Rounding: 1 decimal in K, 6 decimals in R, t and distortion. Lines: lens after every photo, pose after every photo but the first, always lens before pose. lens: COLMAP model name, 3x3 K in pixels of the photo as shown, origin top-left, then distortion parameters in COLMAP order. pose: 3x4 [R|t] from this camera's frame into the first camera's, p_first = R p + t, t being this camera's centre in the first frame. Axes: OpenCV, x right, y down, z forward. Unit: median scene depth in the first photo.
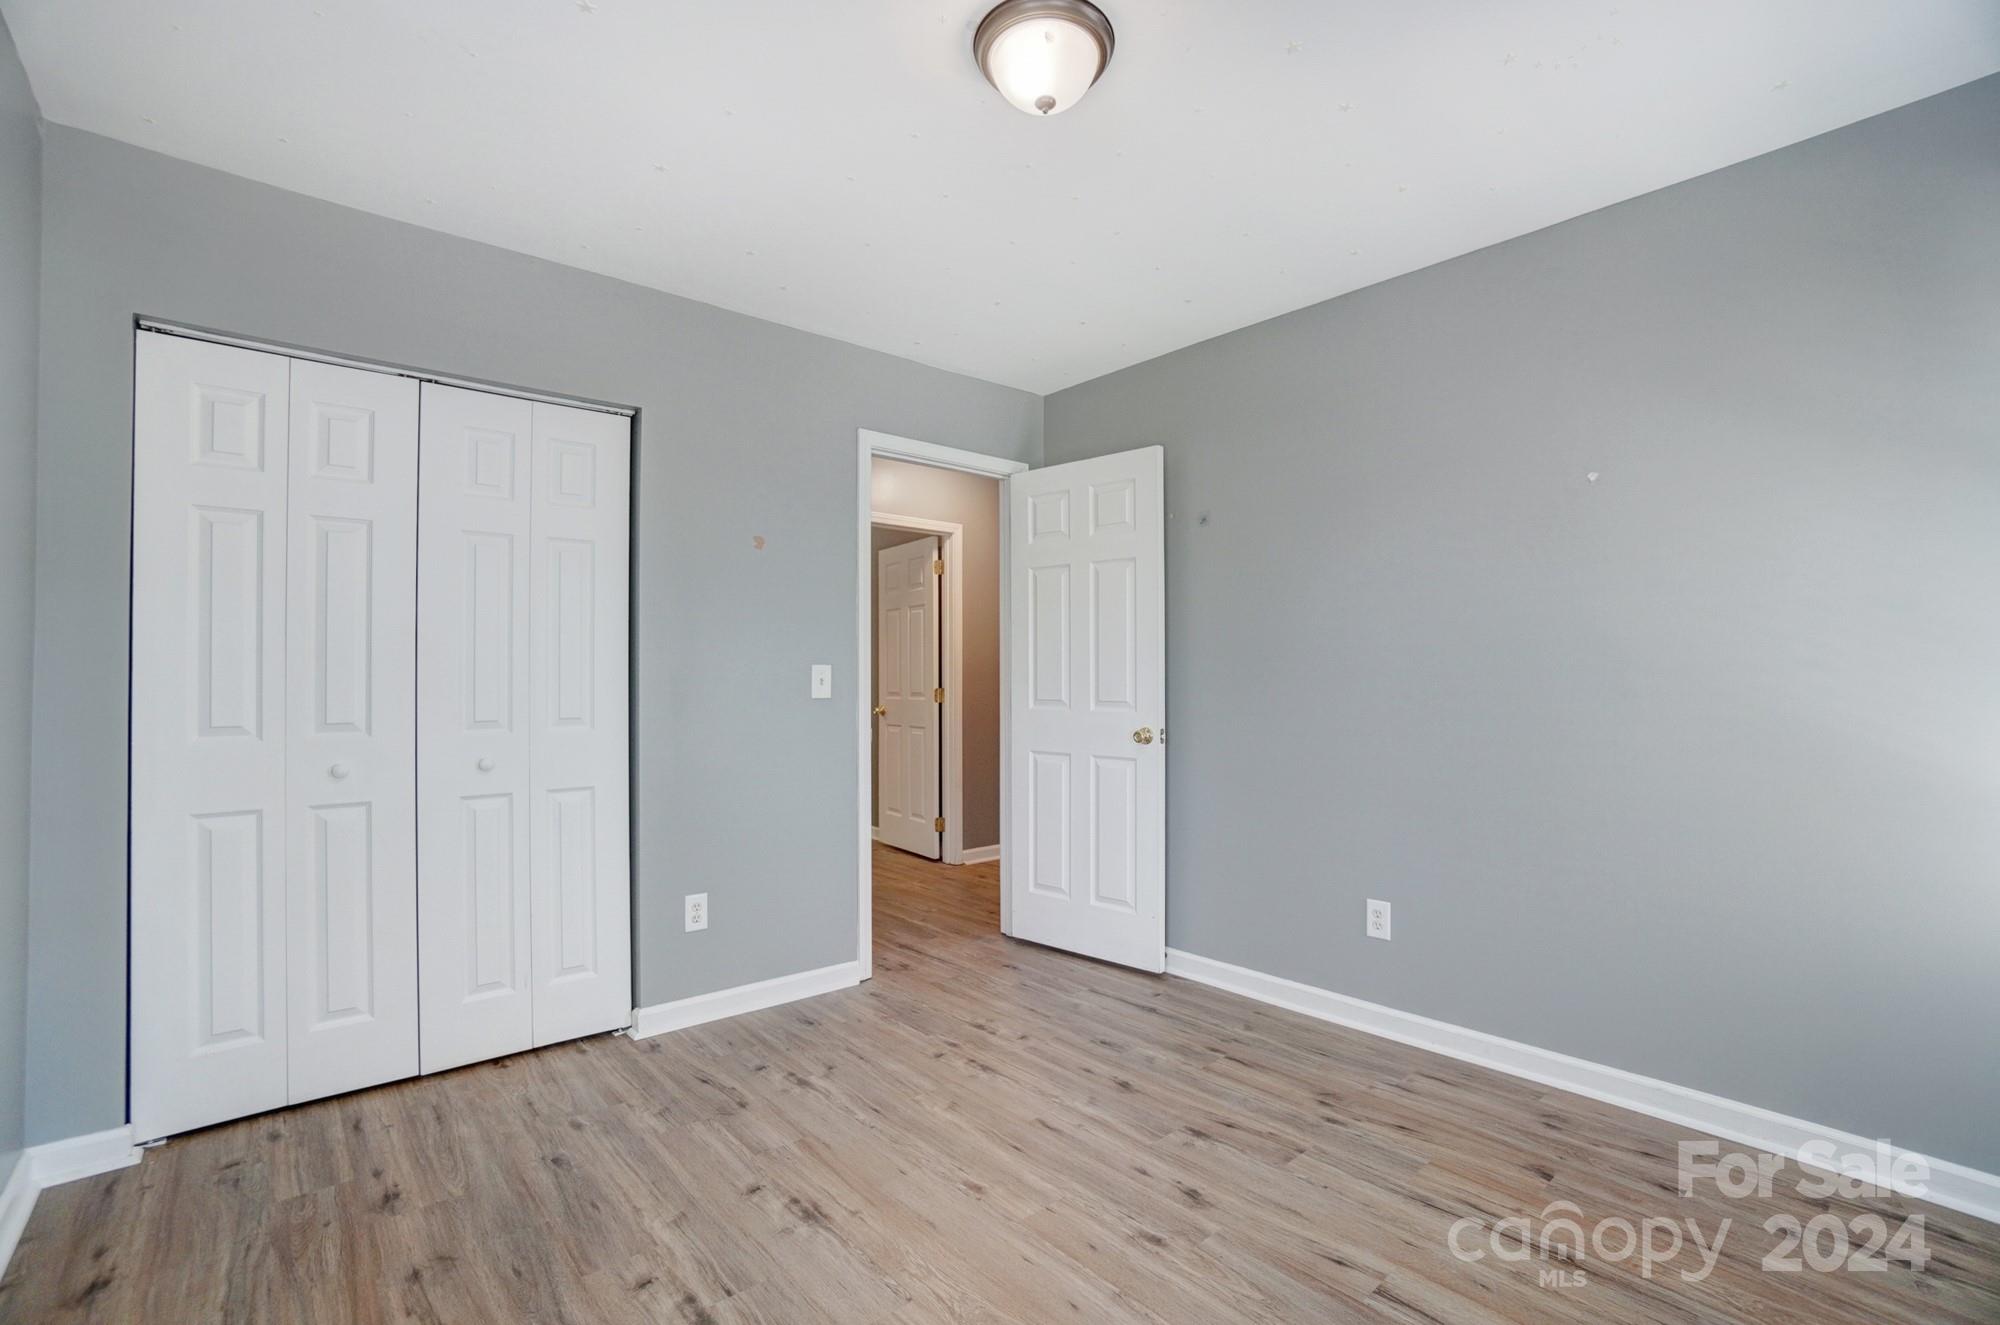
lens RADIAL K [[884.7, 0, 1002.8], [0, 884.7, 675.2], [0, 0, 1]] dist [-0.065904, 0.022557]
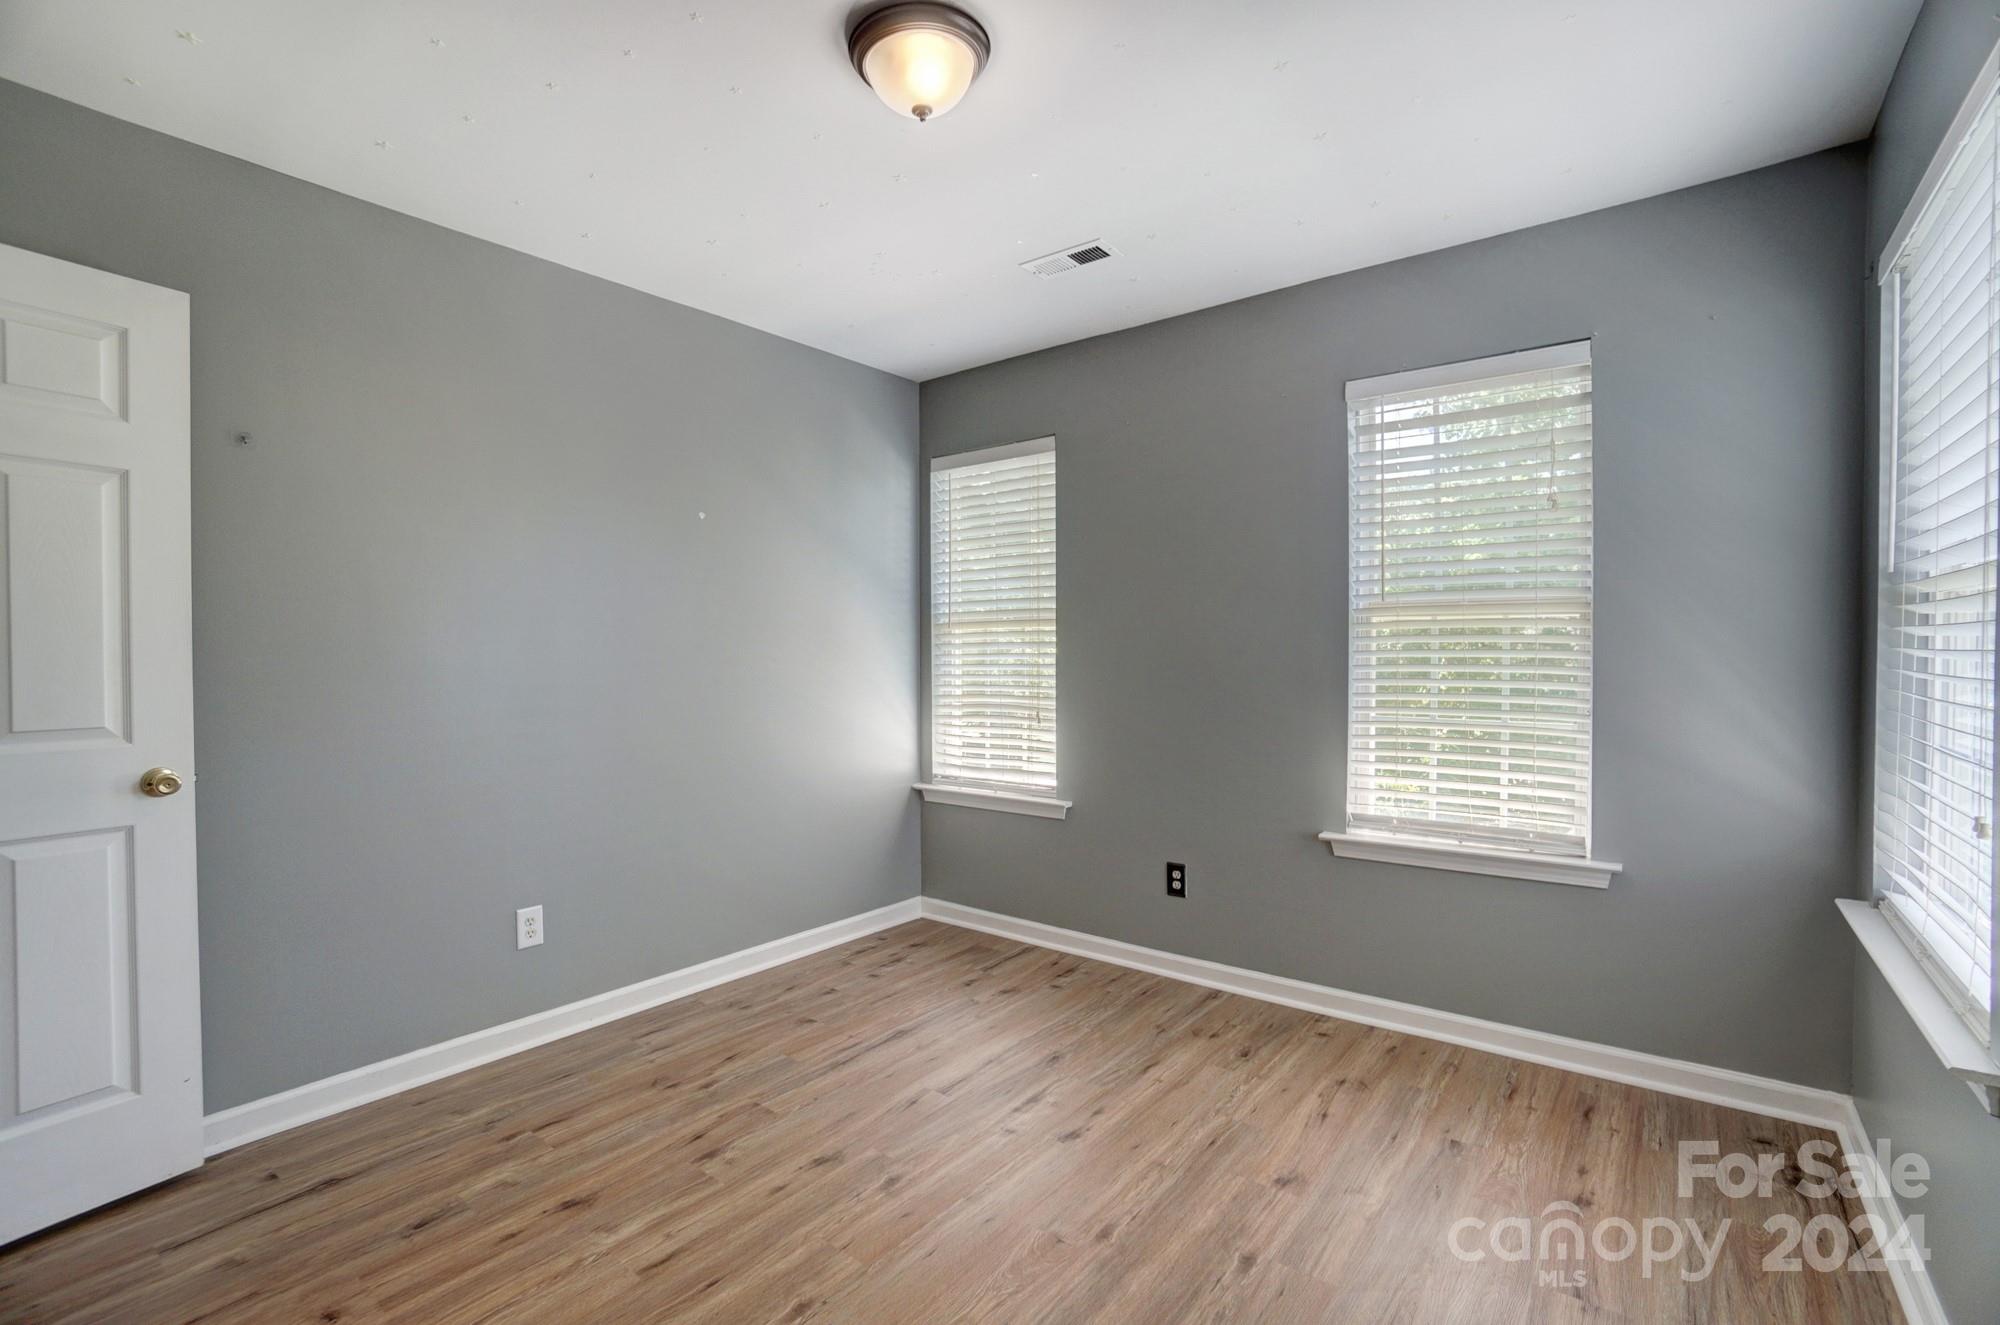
lens RADIAL K [[884.7, 0, 1002.8], [0, 884.7, 675.2], [0, 0, 1]] dist [-0.065904, 0.022557]
pose [[-0.186348, -0.026863, 0.982117, -0.689000], [-0.001781, 0.999634, 0.027005, -0.025616], [-0.982482, 0.003283, -0.186327, 0.780093]]
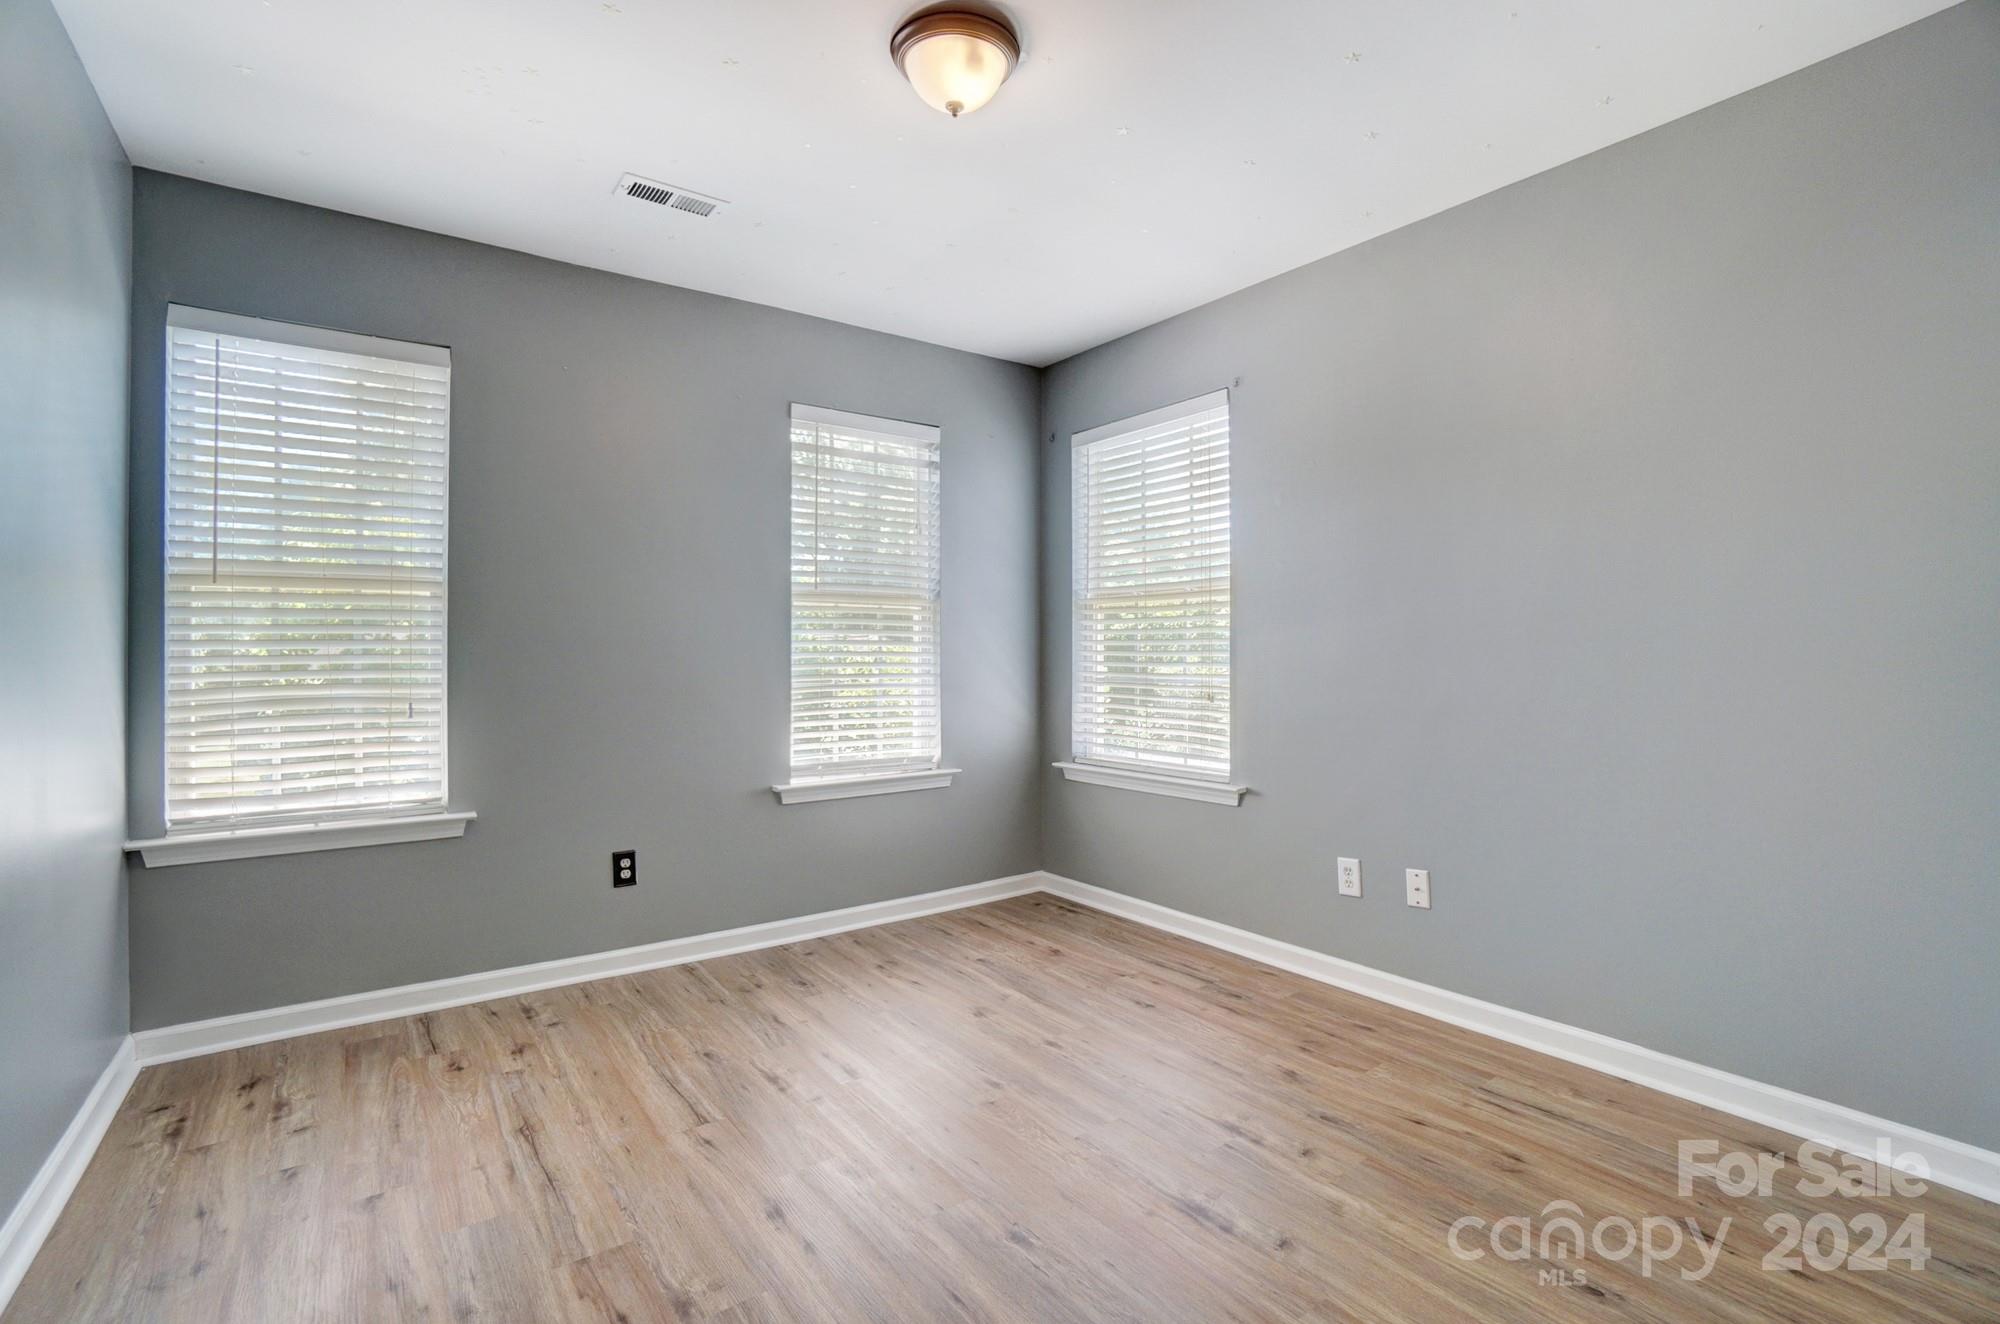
lens RADIAL K [[901.7, 0, 1000.0], [0, 901.7, 662.0], [0, 0, 1]] dist [-0.071749, 0.023323]
pose [[-0.996823, 0.003029, 0.079594, -0.067331], [0.003011, 0.999995, -0.000343, 0.027758], [-0.079595, -0.000102, -0.996827, 1.499987]]
